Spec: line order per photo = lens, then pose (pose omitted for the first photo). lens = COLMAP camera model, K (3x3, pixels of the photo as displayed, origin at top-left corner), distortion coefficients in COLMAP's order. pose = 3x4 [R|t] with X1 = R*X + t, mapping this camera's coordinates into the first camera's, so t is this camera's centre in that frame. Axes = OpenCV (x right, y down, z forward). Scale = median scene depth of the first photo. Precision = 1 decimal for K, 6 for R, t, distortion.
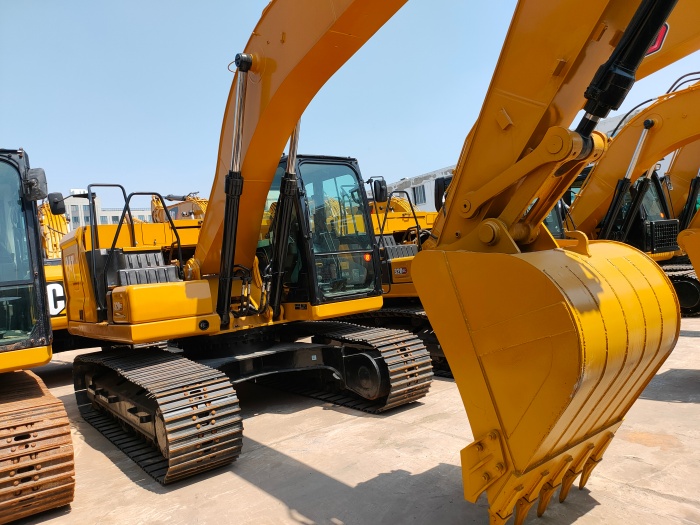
lens RADIAL K [[536.3, 0, 350.0], [0, 536.3, 262.5], [0, 0, 1]] dist [0.052662, -0.054460]
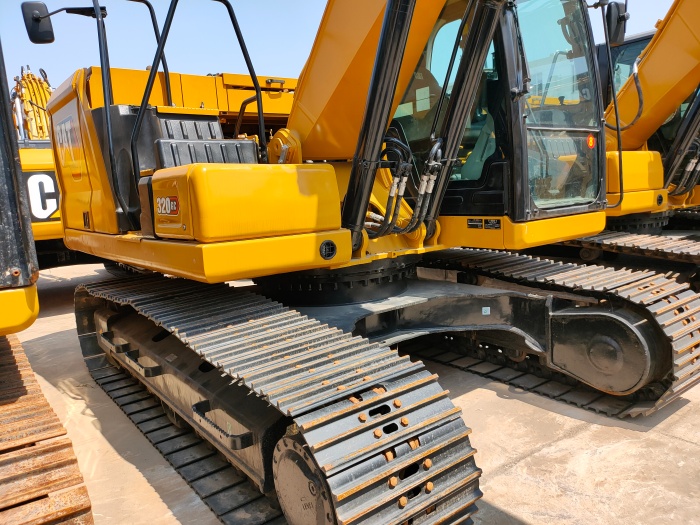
lens RADIAL K [[536.3, 0, 350.0], [0, 536.3, 262.5], [0, 0, 1]] dist [0.052662, -0.054460]
pose [[0.998870, 0.043943, 0.018086, -0.235210], [-0.046136, 0.987977, 0.147553, 0.045458], [-0.011385, -0.148221, 0.988889, 0.435178]]
